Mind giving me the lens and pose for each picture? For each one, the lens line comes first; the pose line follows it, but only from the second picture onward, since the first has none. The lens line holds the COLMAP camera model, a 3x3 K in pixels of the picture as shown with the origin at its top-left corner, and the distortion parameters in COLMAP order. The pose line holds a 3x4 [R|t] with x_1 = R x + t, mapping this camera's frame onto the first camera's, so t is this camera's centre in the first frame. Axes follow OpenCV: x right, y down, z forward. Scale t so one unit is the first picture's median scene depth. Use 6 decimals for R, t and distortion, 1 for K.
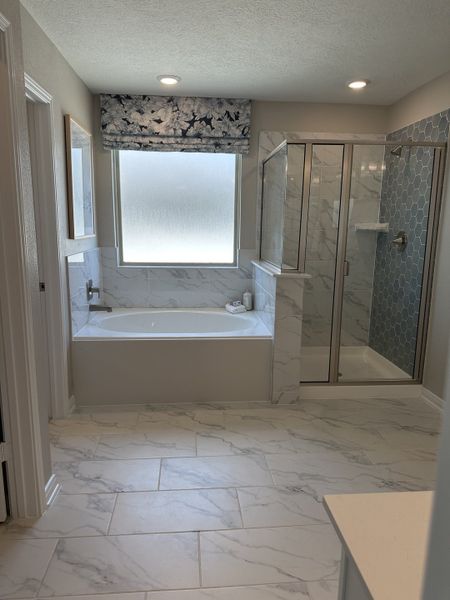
lens RADIAL K [[423.4, 0, 225.0], [0, 423.4, 300.0], [0, 0, 1]] dist [0.109447, -0.166139]
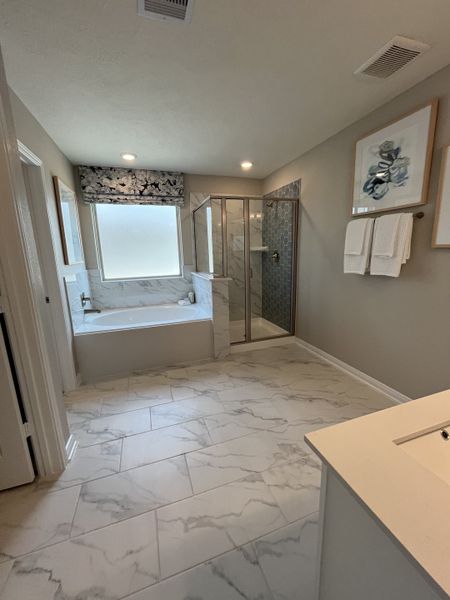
lens RADIAL K [[241.8, 0, 224.7], [0, 241.8, 298.9], [0, 0, 1]] dist [0.014497, -0.017126]
pose [[0.968876, -0.088122, 0.231331, -0.045055], [0.085543, 0.996109, 0.021176, -0.001604], [-0.232297, -0.000728, 0.972645, 0.094047]]
